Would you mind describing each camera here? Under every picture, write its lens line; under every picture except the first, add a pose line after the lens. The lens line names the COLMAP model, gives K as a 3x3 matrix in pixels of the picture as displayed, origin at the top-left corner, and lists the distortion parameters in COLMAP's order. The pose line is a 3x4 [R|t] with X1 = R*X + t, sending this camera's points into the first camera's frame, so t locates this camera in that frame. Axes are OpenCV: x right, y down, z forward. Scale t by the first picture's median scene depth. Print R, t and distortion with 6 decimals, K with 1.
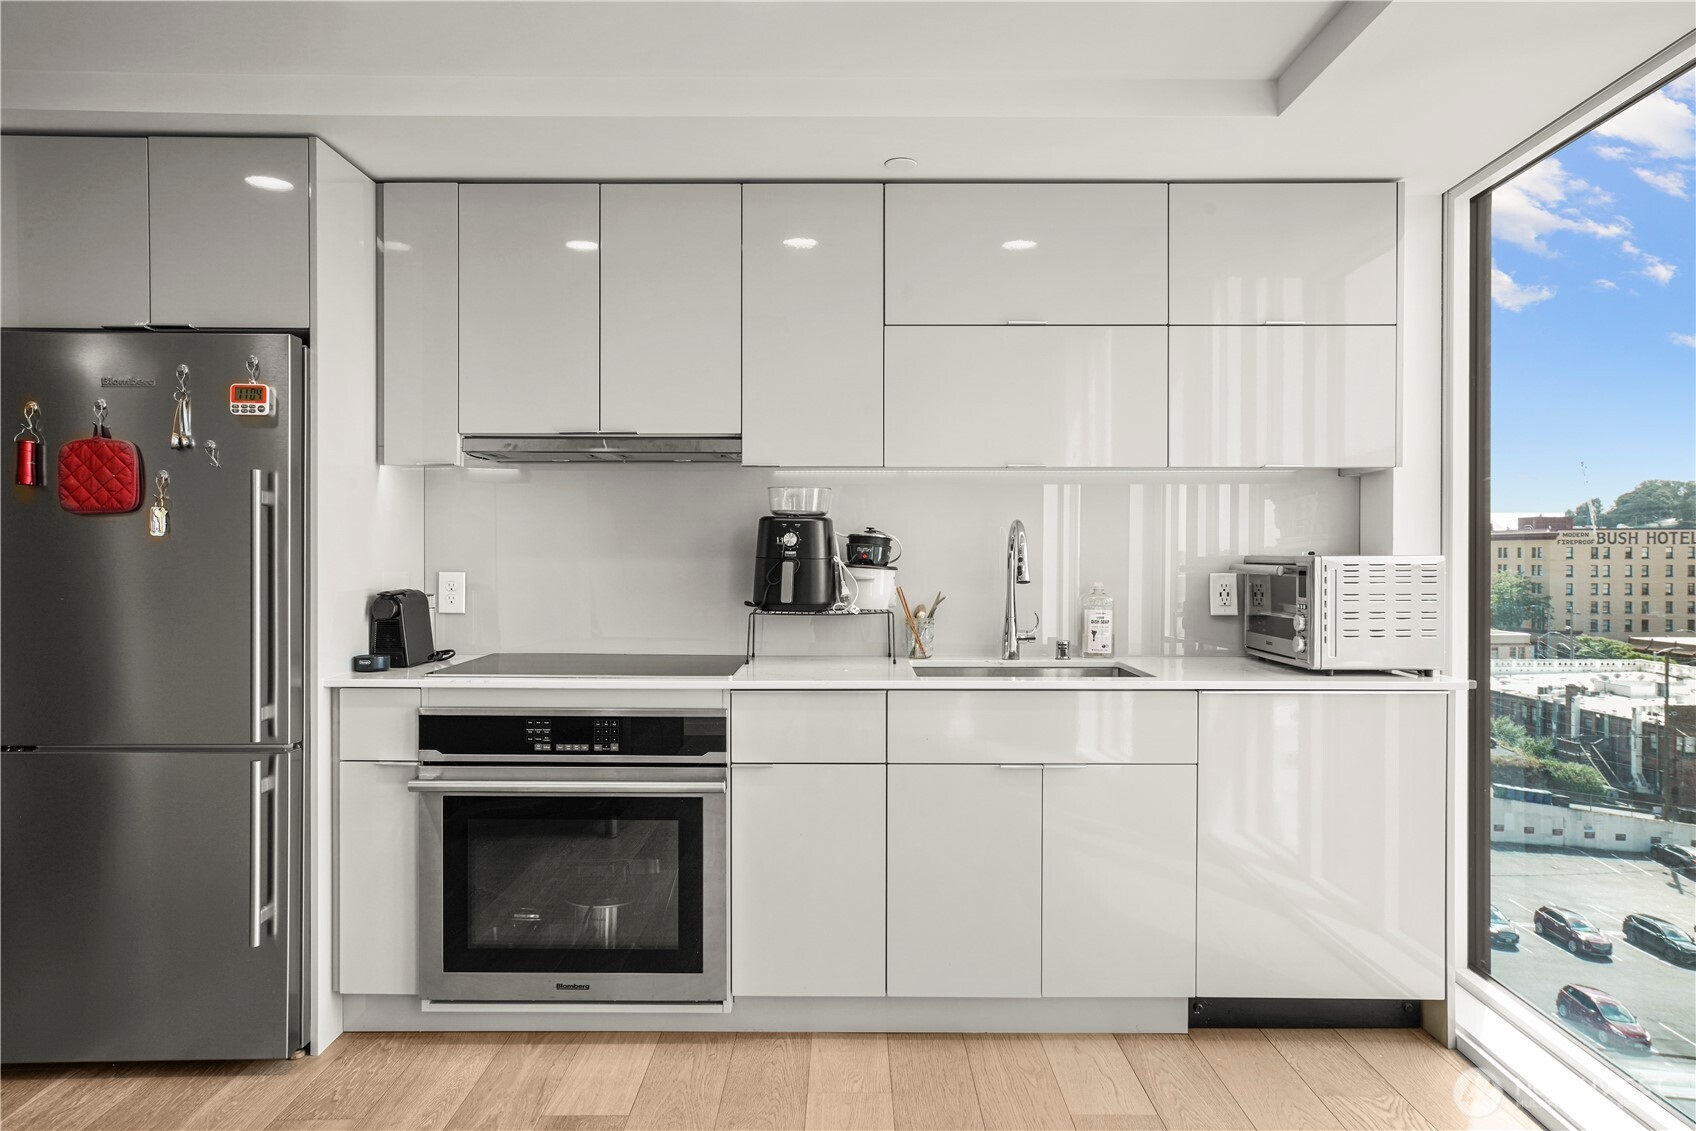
lens RADIAL K [[1096.1, 0, 846.9], [0, 1096.1, 555.8], [0, 0, 1]] dist [-0.018489, 0.029384]
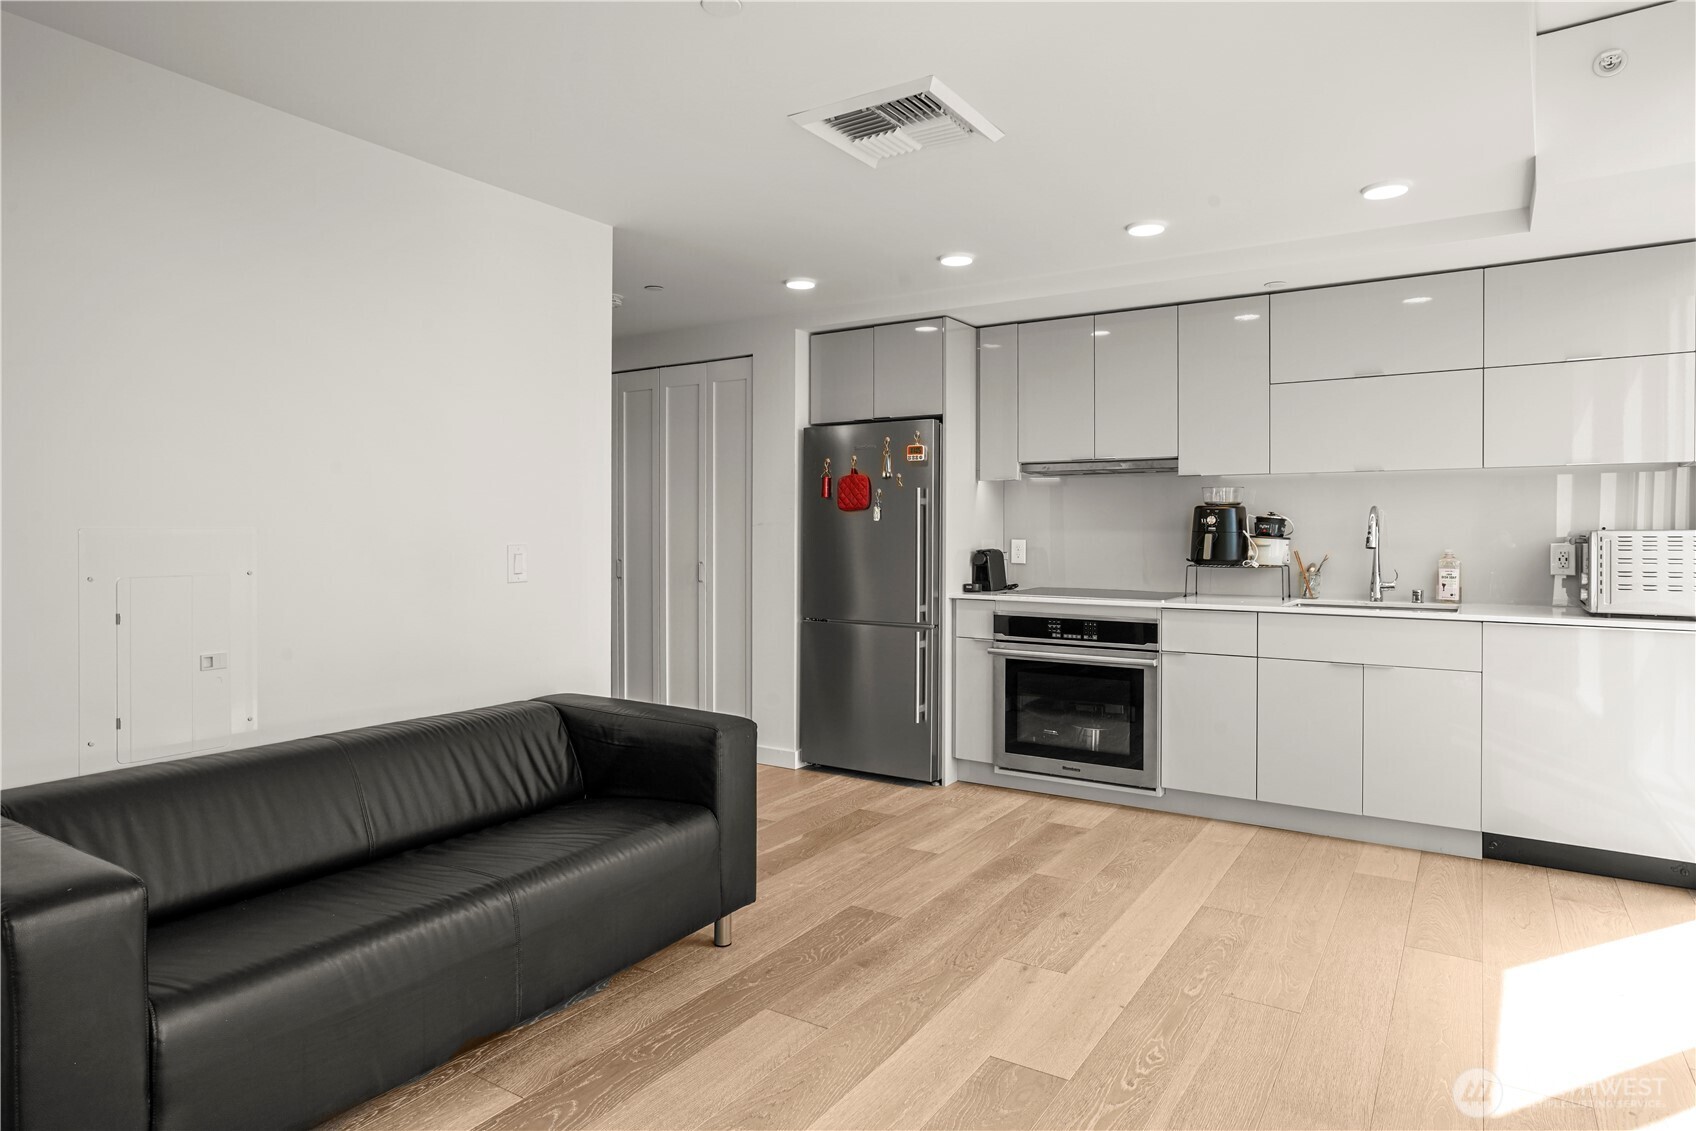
lens RADIAL K [[982.0, 0, 842.4], [0, 982.0, 583.3], [0, 0, 1]] dist [-0.015170, 0.003142]
pose [[0.840275, 0.028623, -0.541404, 0.297219], [-0.000278, 0.998628, 0.052363, 0.002834], [0.542160, -0.043849, 0.839130, -0.547527]]
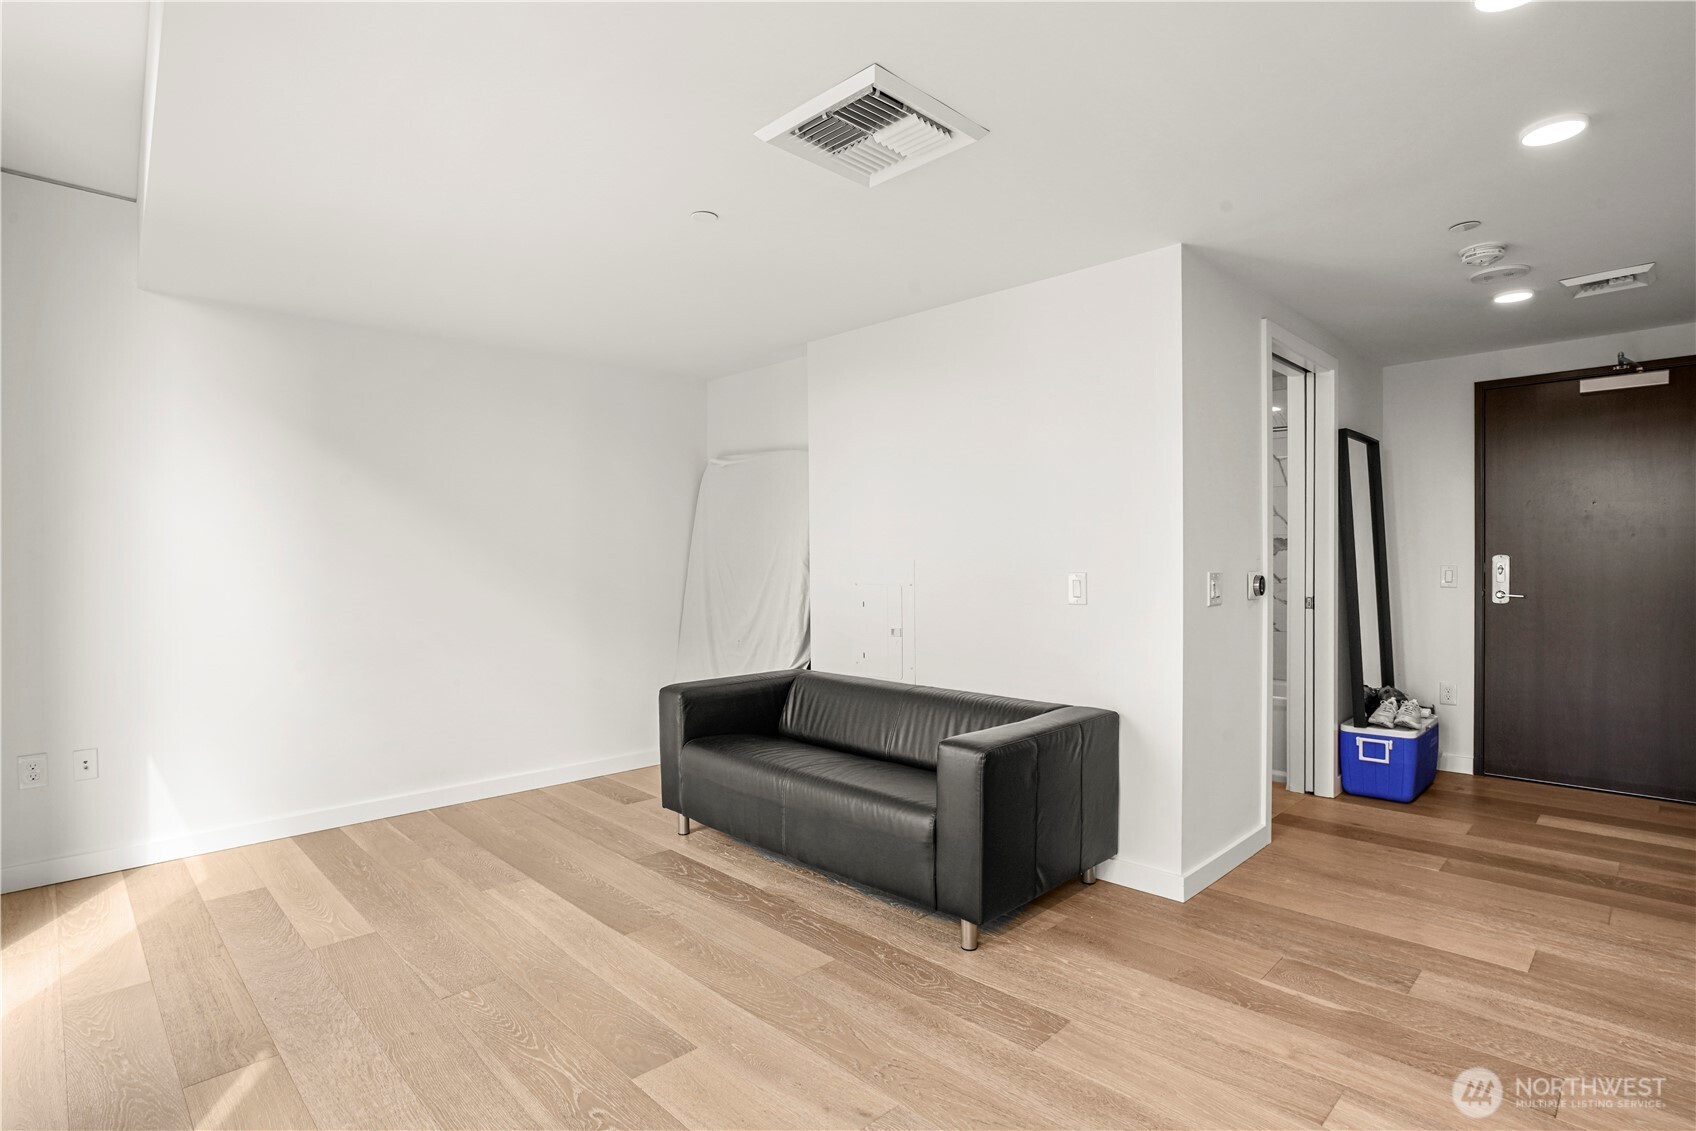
lens RADIAL K [[837.3, 0, 851.4], [0, 837.3, 578.3], [0, 0, 1]] dist [-0.023744, 0.000109]
pose [[-0.714729, 0.009817, -0.699332, 0.391779], [0.008641, 0.999949, 0.005206, 0.014666], [0.699348, -0.002322, -0.714778, 0.847130]]
